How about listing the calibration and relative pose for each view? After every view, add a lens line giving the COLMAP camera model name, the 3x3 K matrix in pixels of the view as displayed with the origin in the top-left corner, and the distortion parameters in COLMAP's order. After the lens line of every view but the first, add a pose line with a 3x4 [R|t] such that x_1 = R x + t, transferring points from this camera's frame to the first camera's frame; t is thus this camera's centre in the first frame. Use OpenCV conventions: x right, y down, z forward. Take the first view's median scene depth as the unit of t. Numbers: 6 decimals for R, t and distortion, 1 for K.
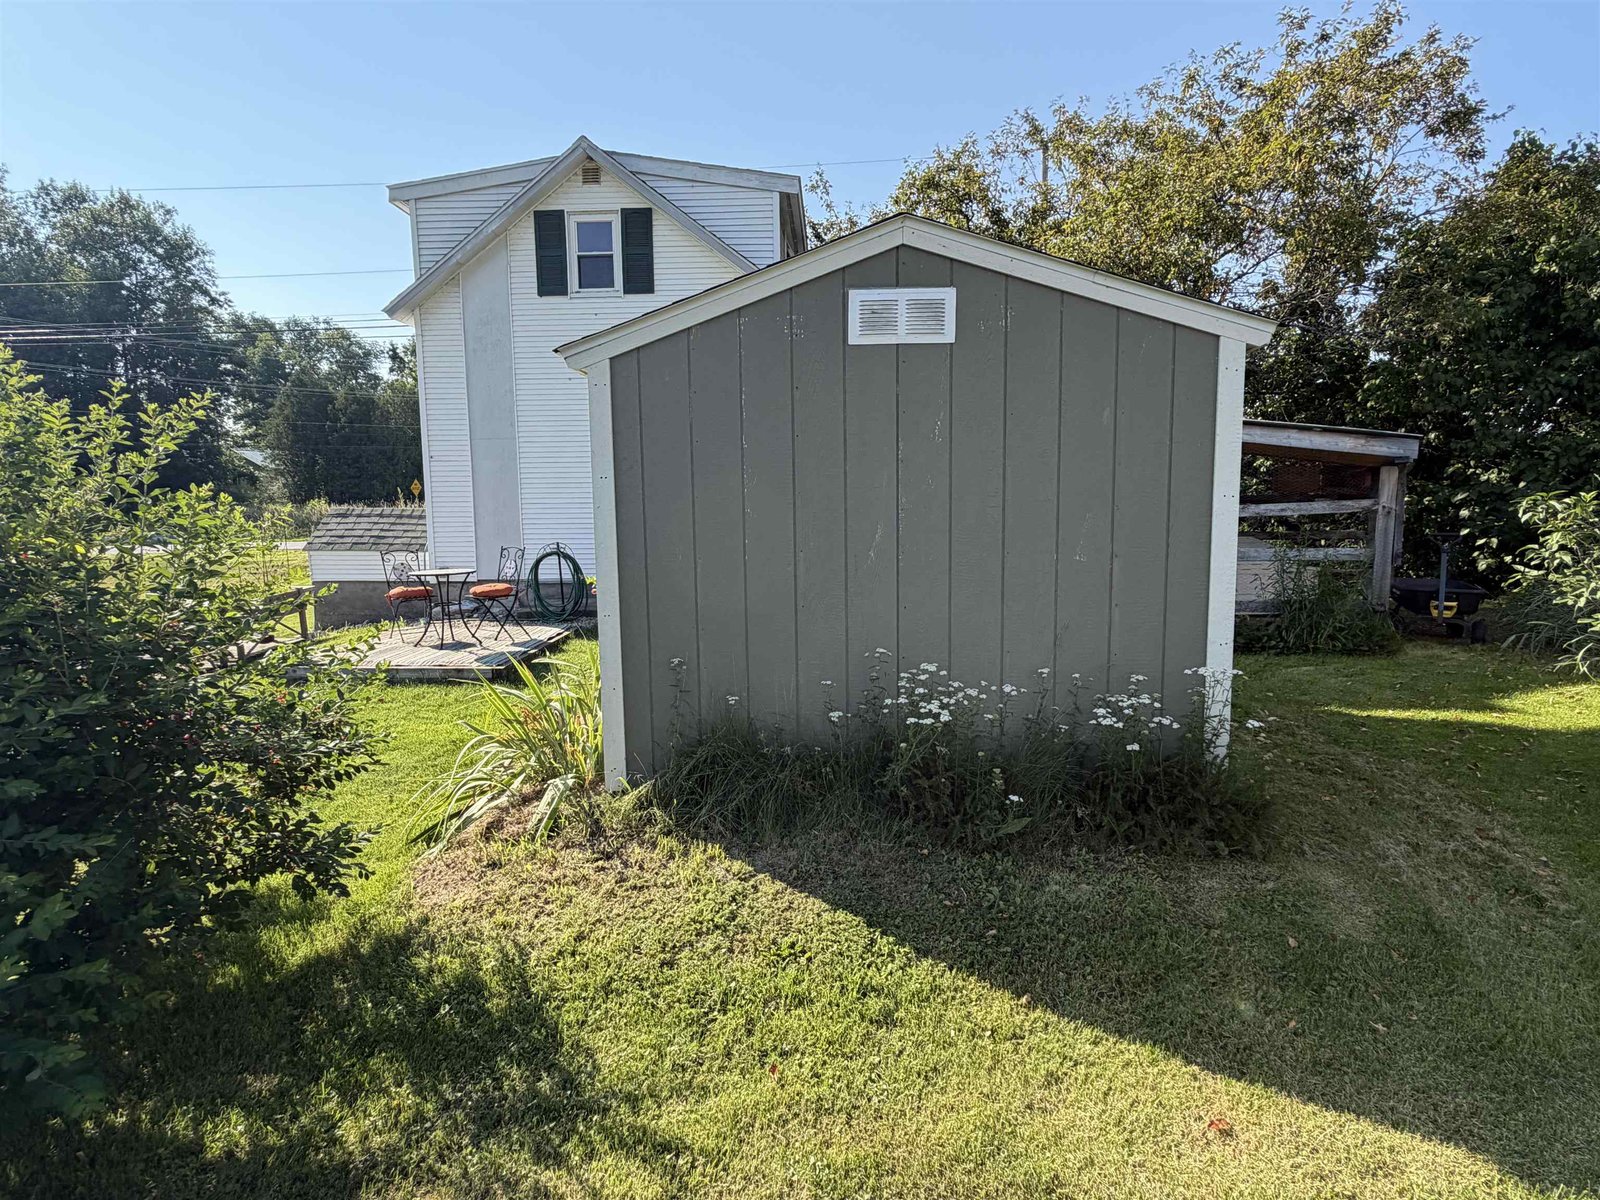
lens RADIAL K [[849.1, 0, 800.0], [0, 849.1, 600.0], [0, 0, 1]] dist [-0.001446, -0.000372]
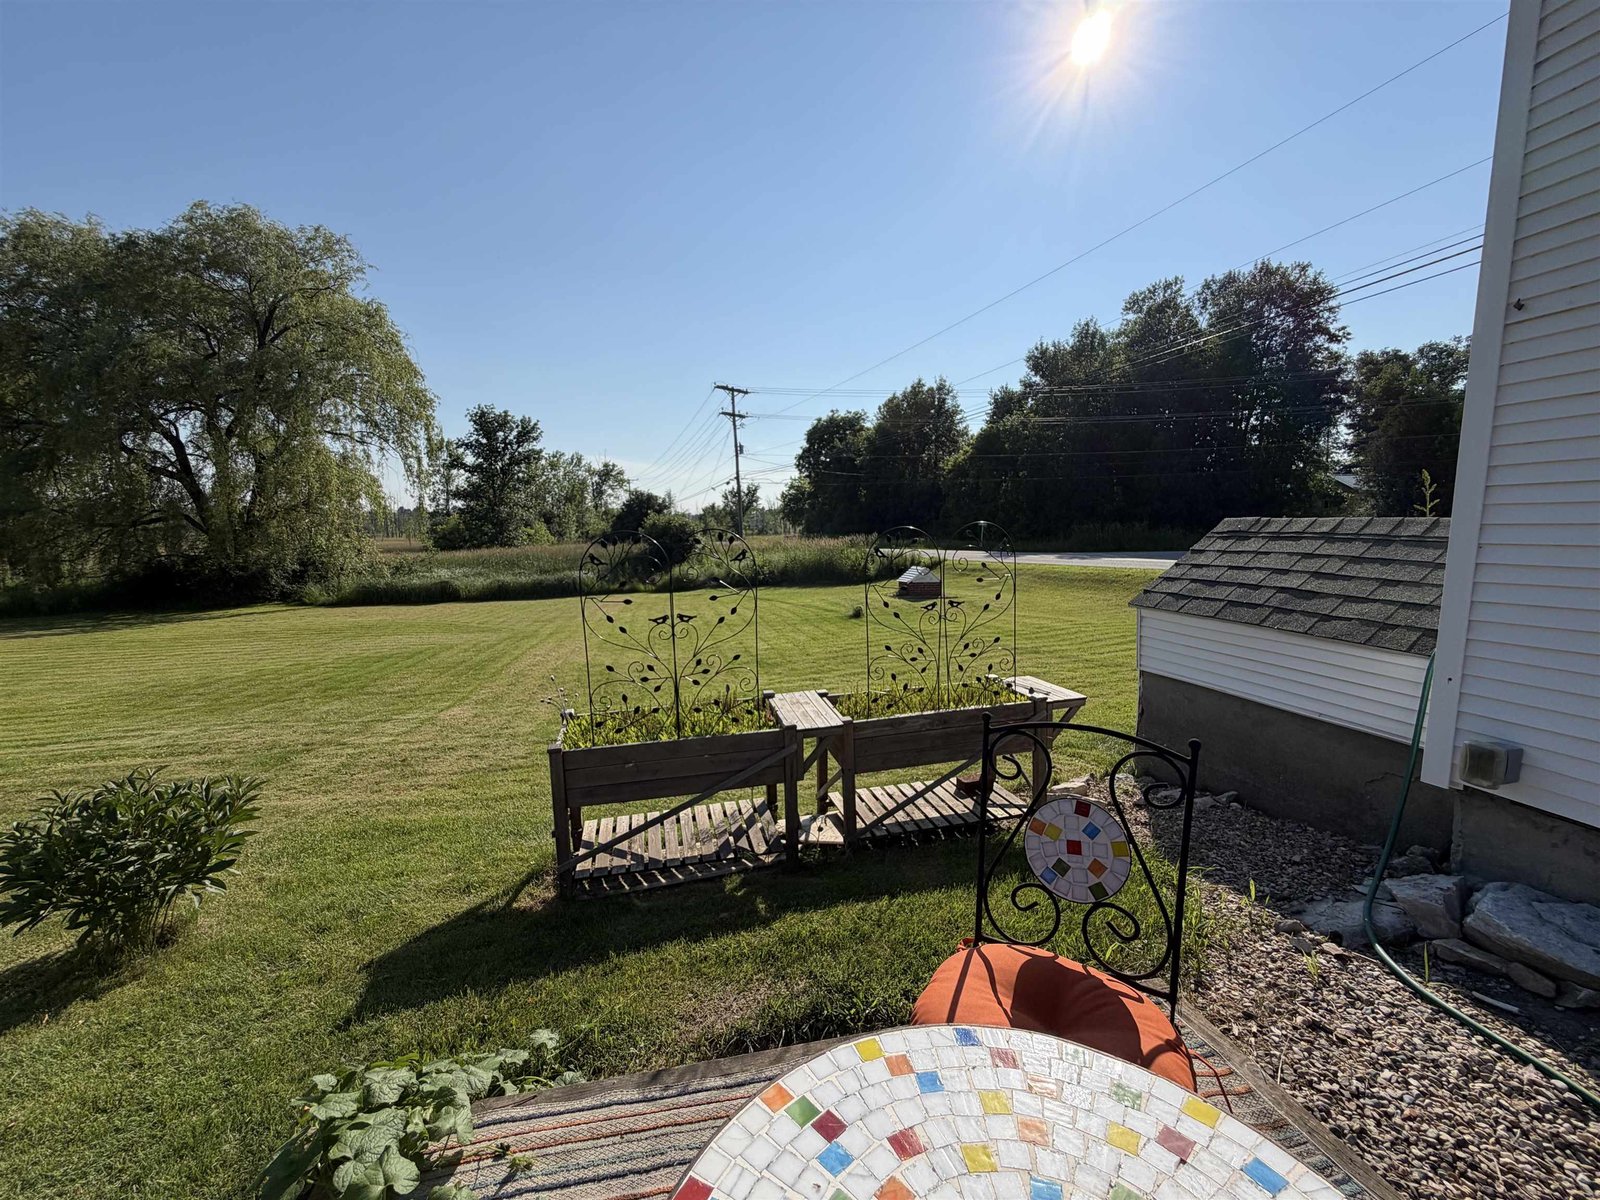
lens RADIAL K [[633.8, 0, 800.0], [0, 633.8, 600.0], [0, 0, 1]] dist [0.000839, 0.000142]
pose [[0.268633, 0.113884, -0.956487, -0.065038], [-0.111731, 0.989967, 0.086491, -0.016179], [0.956741, 0.083635, 0.278662, 0.161858]]
